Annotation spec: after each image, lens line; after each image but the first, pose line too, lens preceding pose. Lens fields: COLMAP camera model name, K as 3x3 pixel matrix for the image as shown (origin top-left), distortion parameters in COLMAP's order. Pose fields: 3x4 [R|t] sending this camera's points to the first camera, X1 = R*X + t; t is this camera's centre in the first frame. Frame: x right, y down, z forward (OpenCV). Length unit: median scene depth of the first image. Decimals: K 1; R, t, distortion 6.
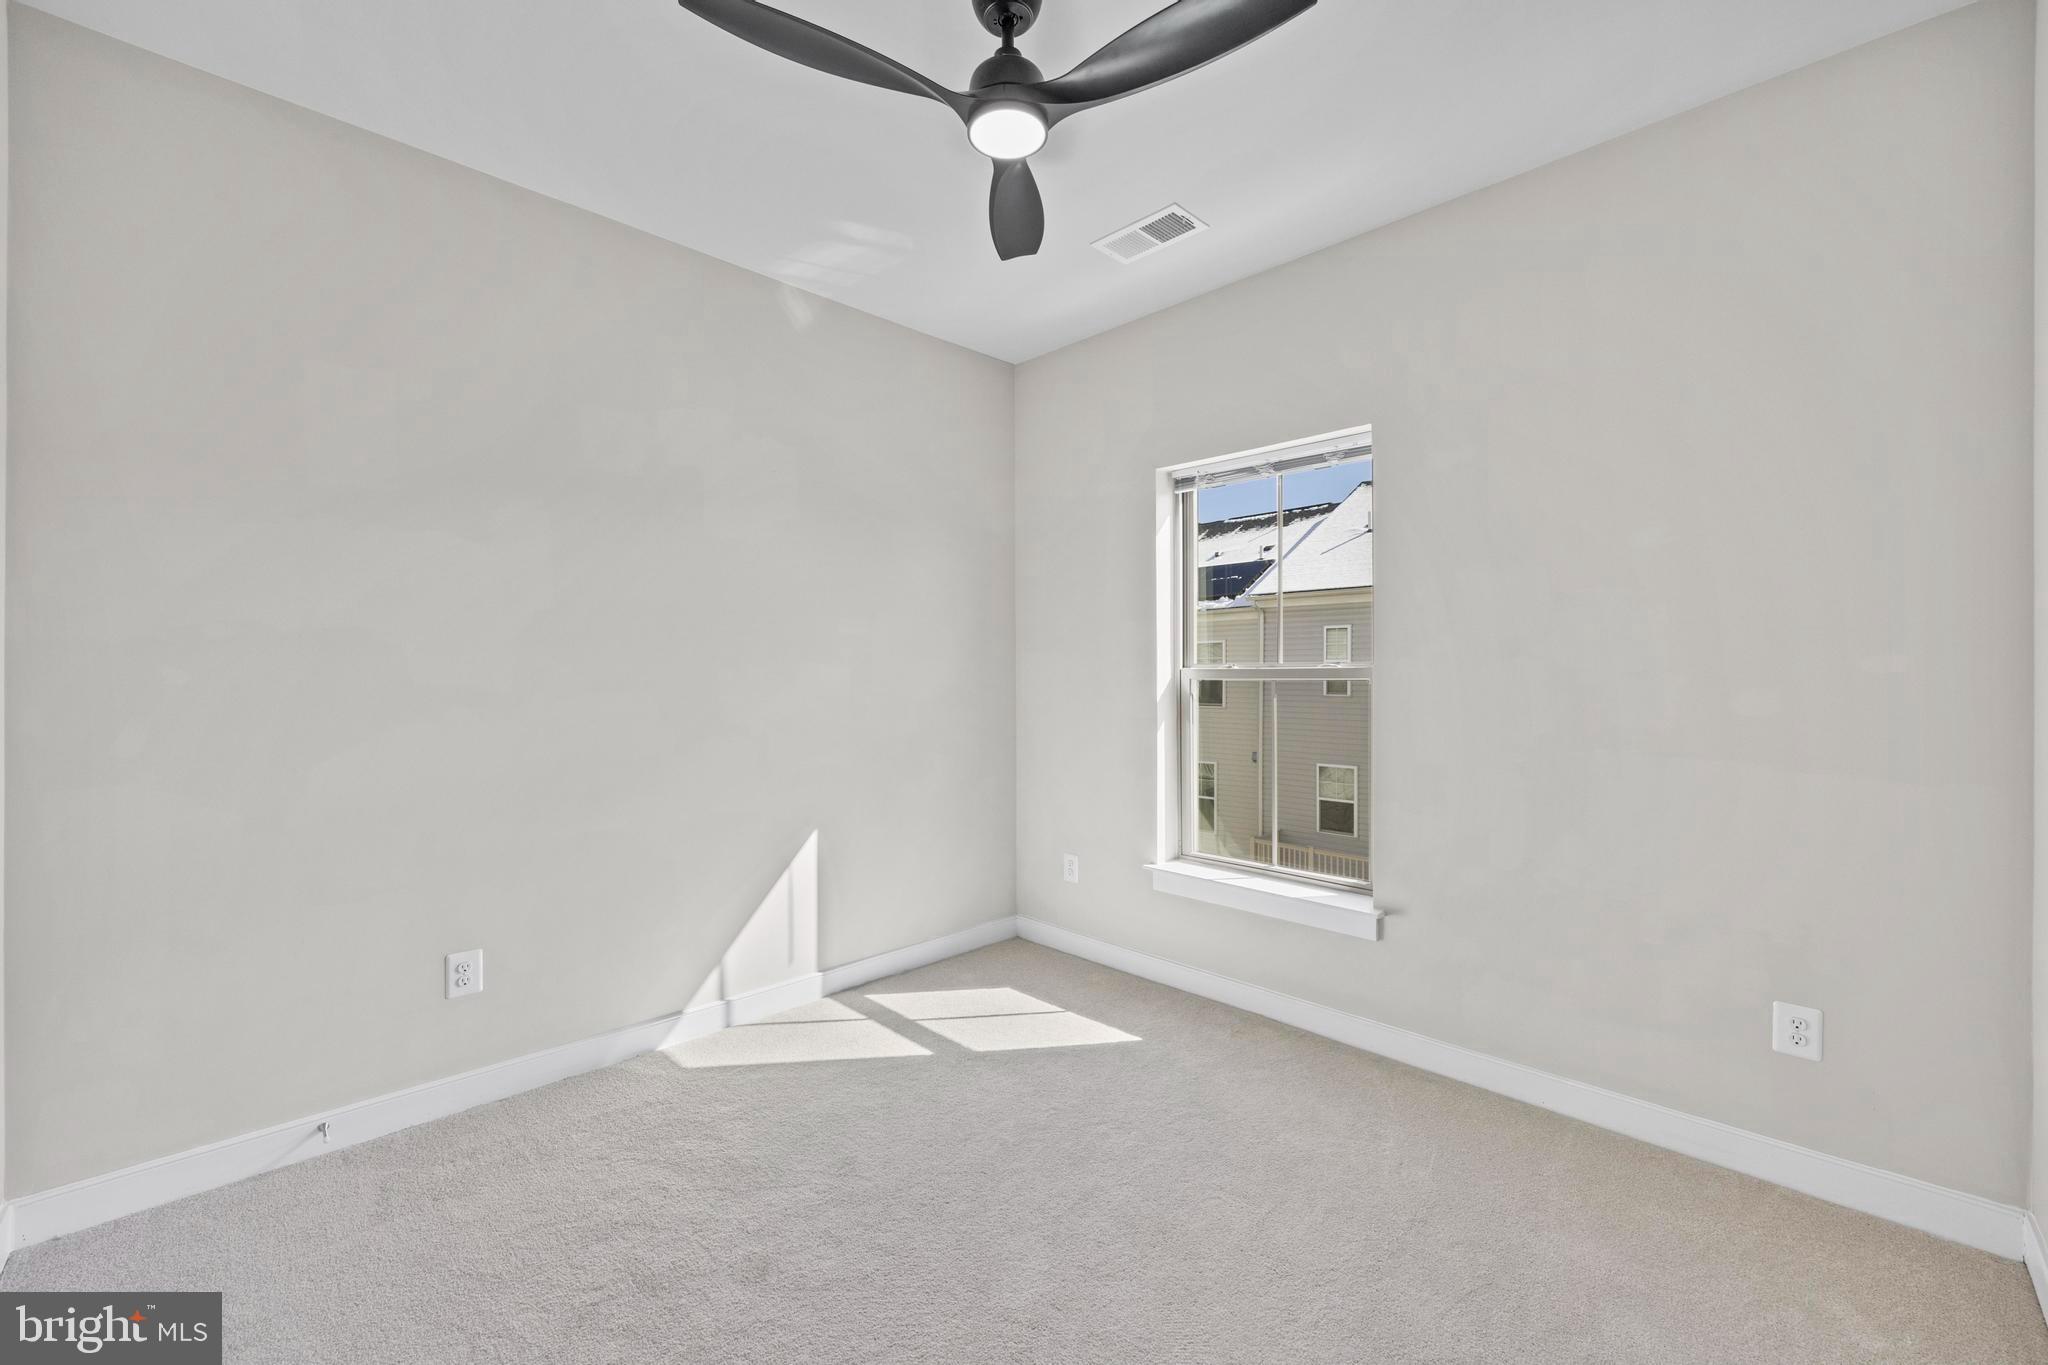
lens RADIAL K [[833.1, 0, 1024.7], [0, 833.1, 684.5], [0, 0, 1]] dist [-0.007984, 0.001978]
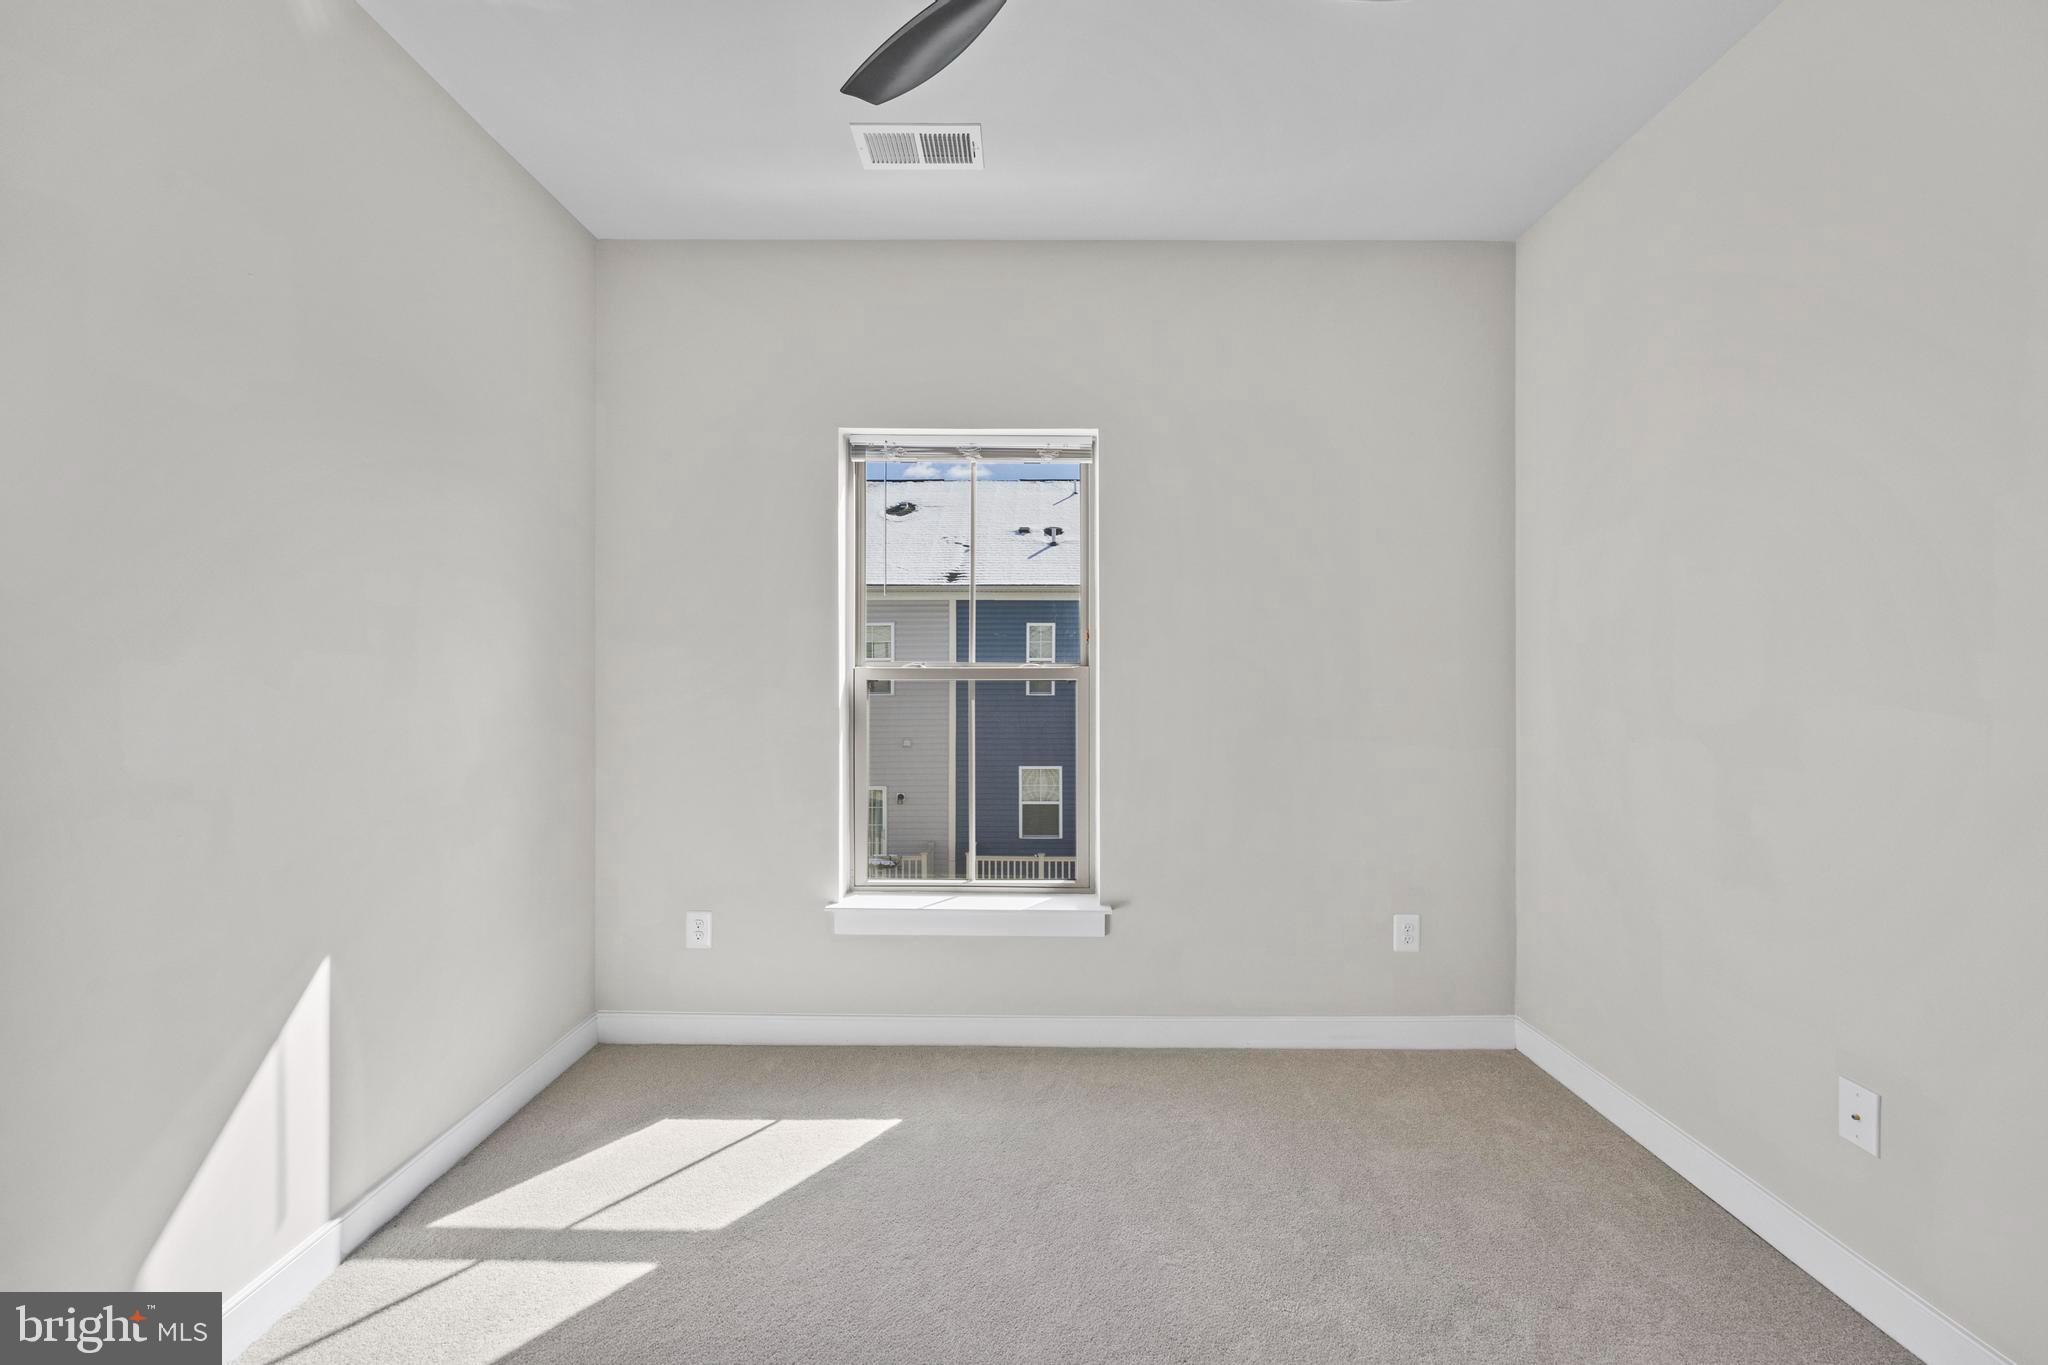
lens RADIAL K [[833.1, 0, 1023.9], [0, 833.1, 675.2], [0, 0, 1]] dist [-0.007984, 0.001978]
pose [[0.700785, 0.005999, 0.713347, -0.332123], [0.004793, 0.999902, -0.013118, 0.001342], [-0.713357, 0.012612, 0.700688, 0.313017]]
